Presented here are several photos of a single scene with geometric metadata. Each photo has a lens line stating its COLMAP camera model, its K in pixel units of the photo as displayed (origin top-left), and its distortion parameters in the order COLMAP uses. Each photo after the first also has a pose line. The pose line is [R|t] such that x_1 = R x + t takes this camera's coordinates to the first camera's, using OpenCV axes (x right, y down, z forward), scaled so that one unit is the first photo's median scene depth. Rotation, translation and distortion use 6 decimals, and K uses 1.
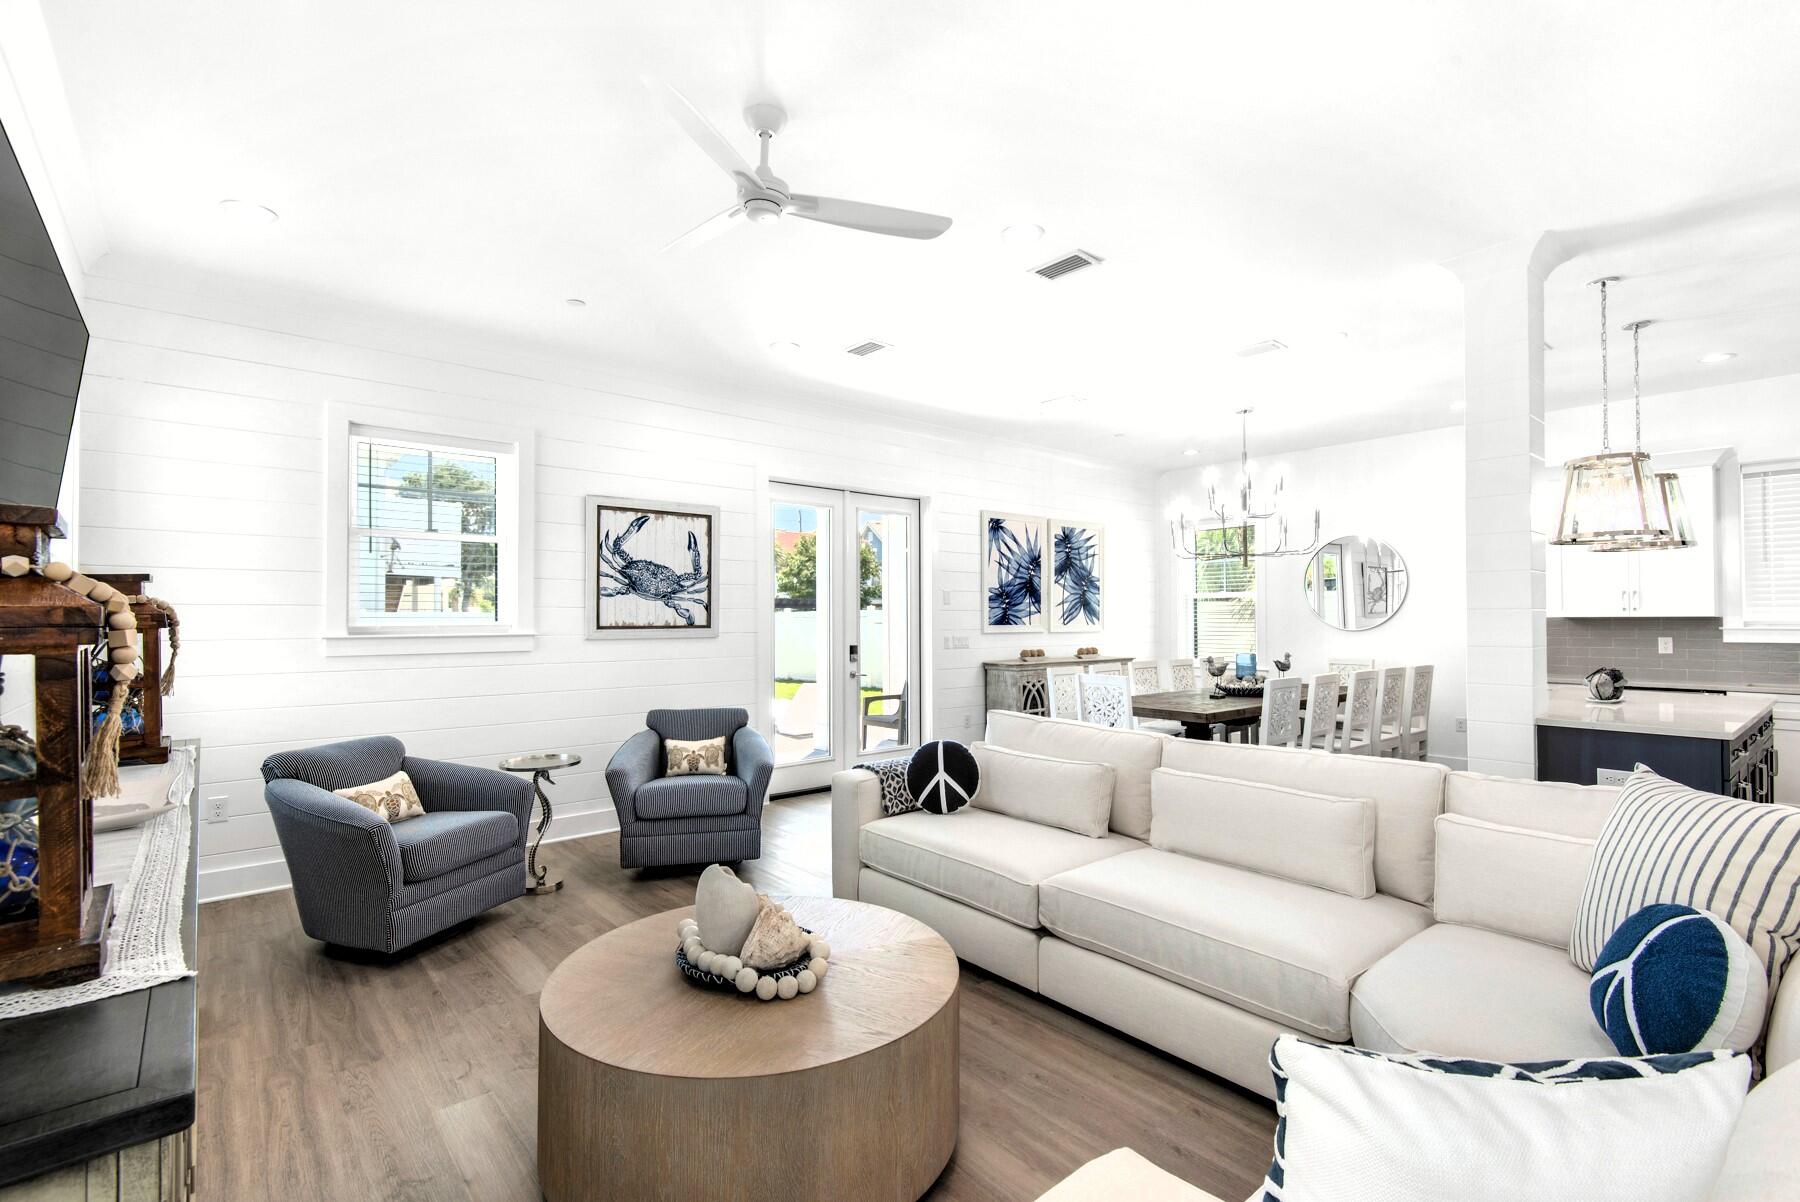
lens RADIAL K [[823.5, 0, 904.9], [0, 823.5, 606.2], [0, 0, 1]] dist [0.013695, -0.001247]
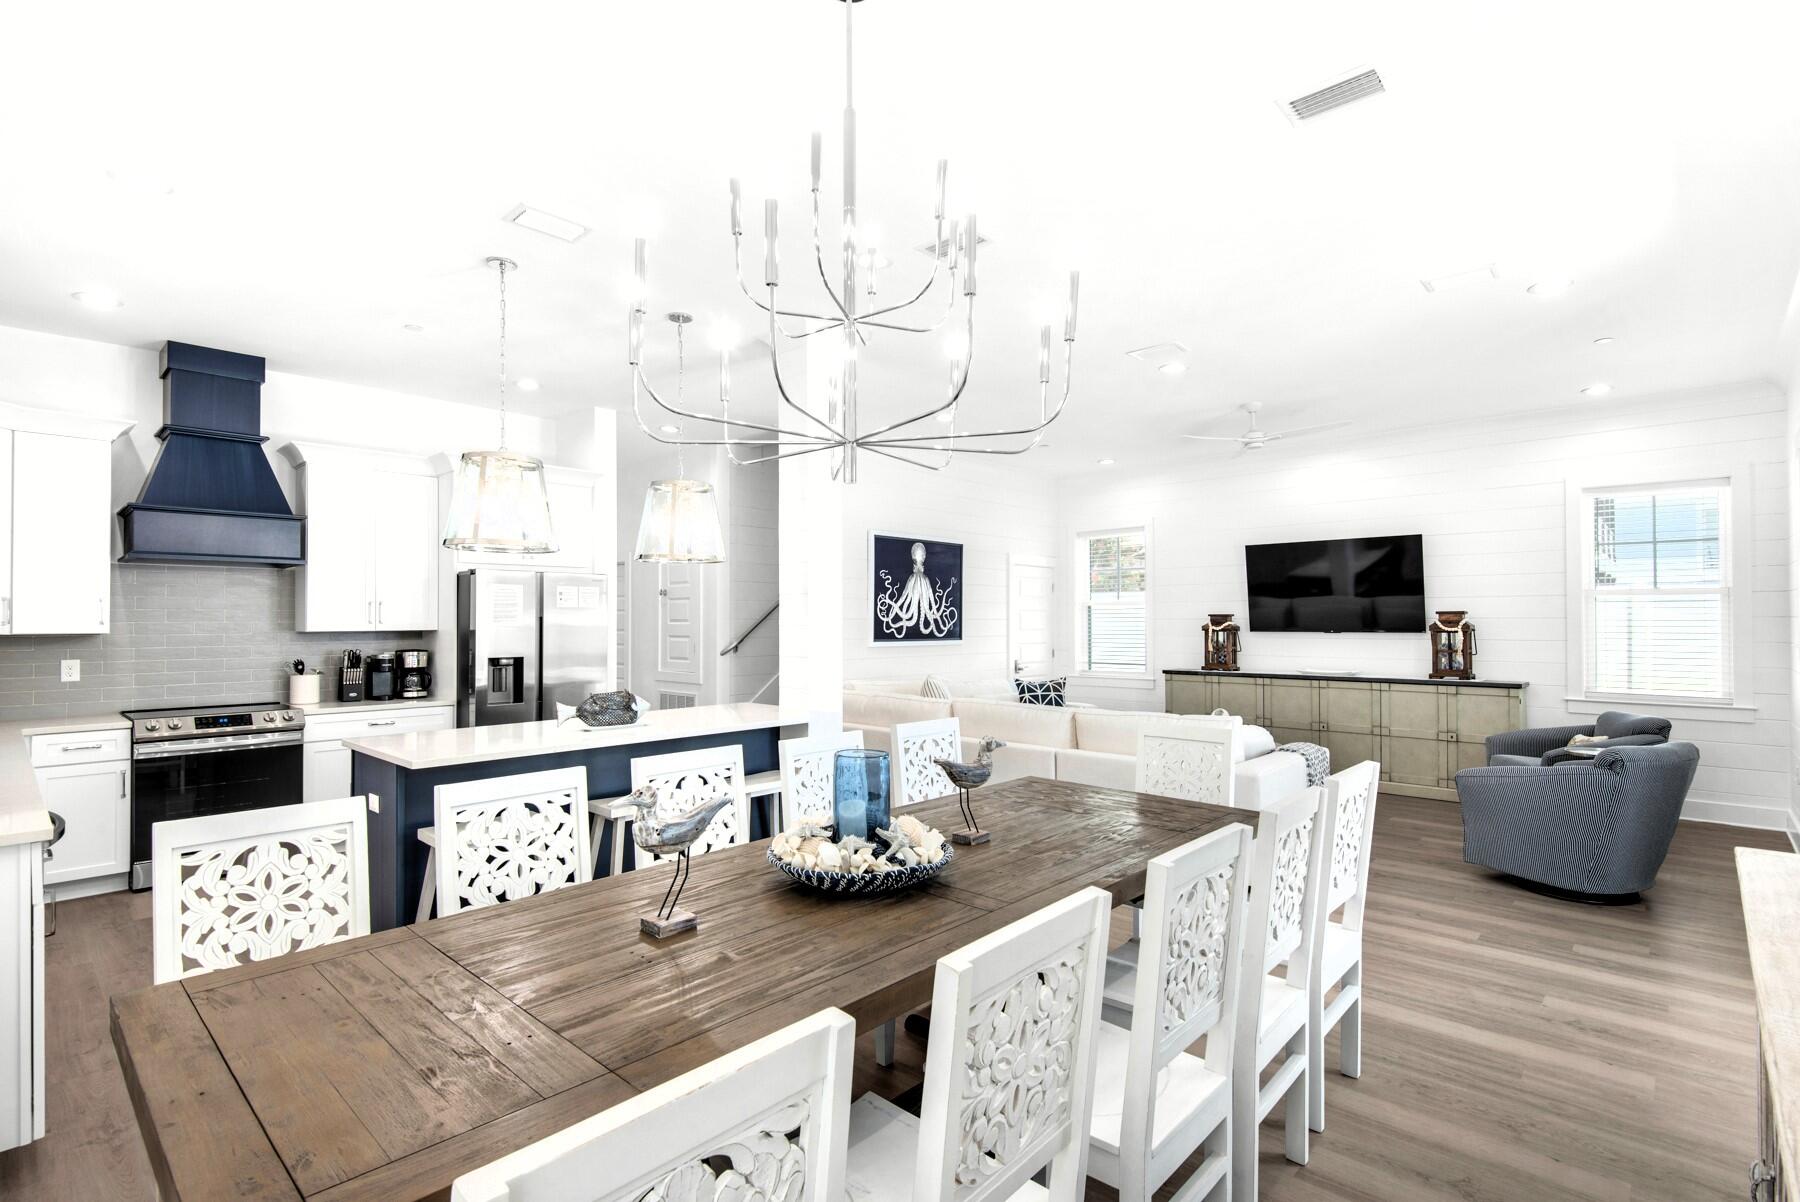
lens RADIAL K [[858.2, 0, 890.9], [0, 858.2, 612.9], [0, 0, 1]] dist [-0.003000, 0.000410]
pose [[-0.993521, 0.002944, -0.113606, 1.166125], [0.005994, 0.999630, -0.026513, 0.020912], [0.113486, -0.027023, -0.993172, 3.087564]]
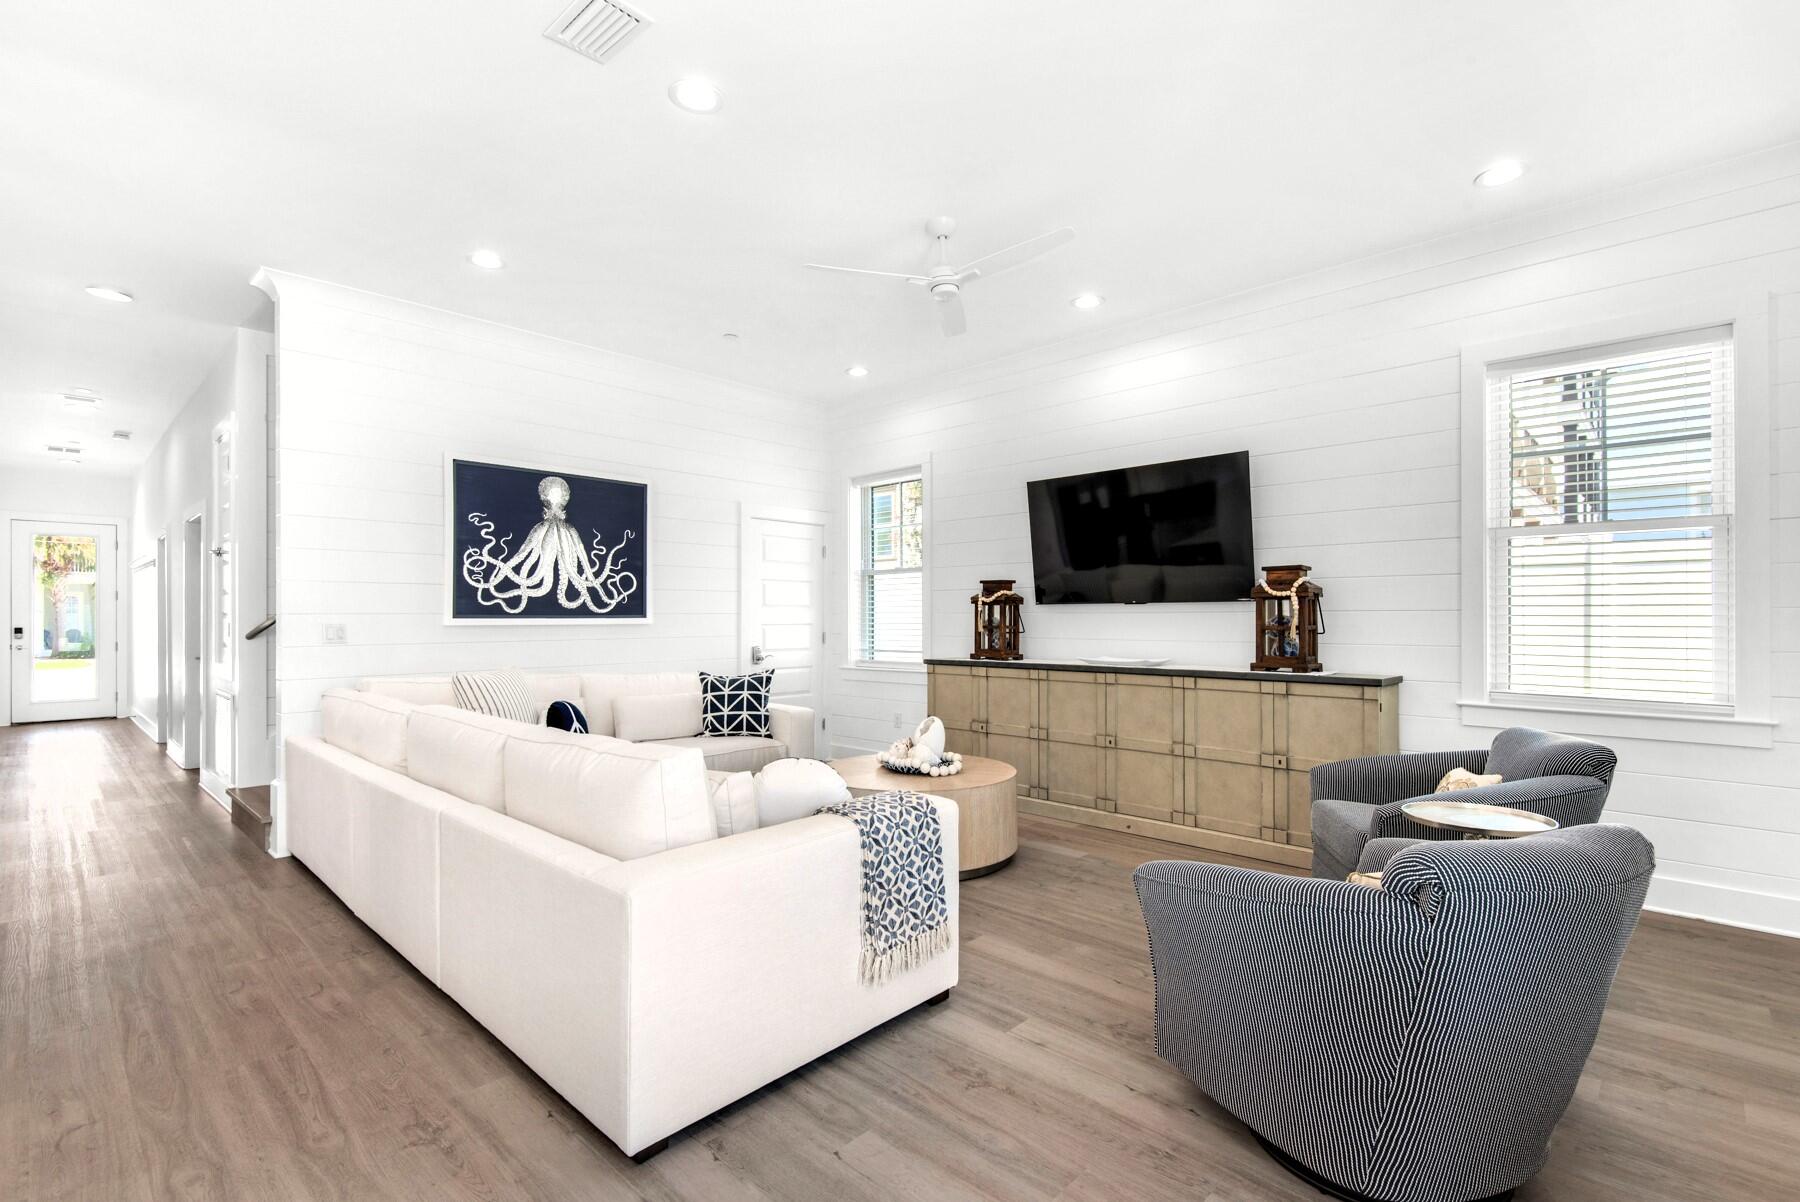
lens RADIAL K [[823.5, 0, 908.2], [0, 823.5, 614.3], [0, 0, 1]] dist [0.013695, -0.001247]
pose [[-0.993645, 0.005557, -0.112423, 0.138543], [0.007722, 0.999793, -0.018825, 0.073595], [0.112295, -0.019574, -0.993482, 2.248816]]
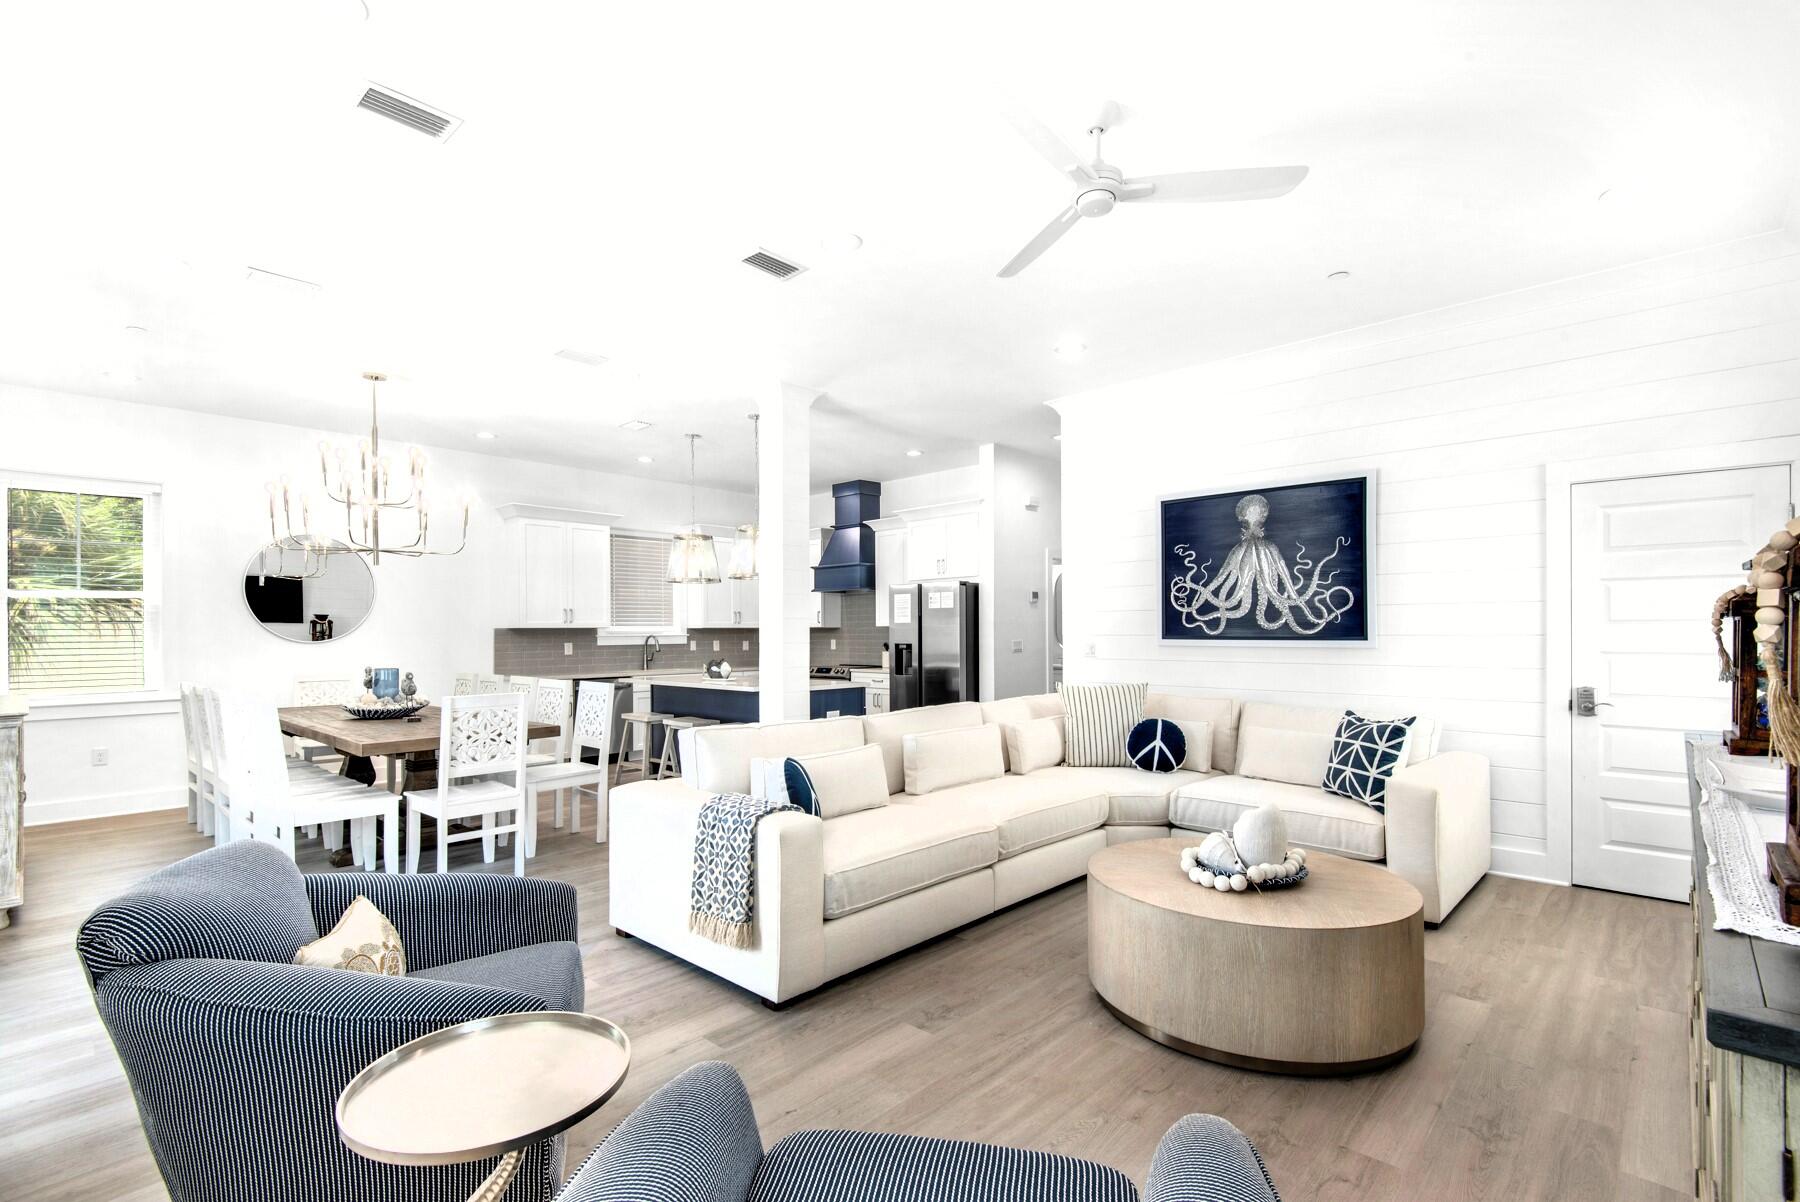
lens RADIAL K [[823.5, 0, 893.5], [0, 823.5, 632.3], [0, 0, 1]] dist [0.013695, -0.001247]
pose [[-0.101876, 0.003928, 0.994789, -1.051542], [-0.011991, 0.999915, -0.005176, 0.042166], [-0.994725, -0.012456, -0.101821, 1.240425]]
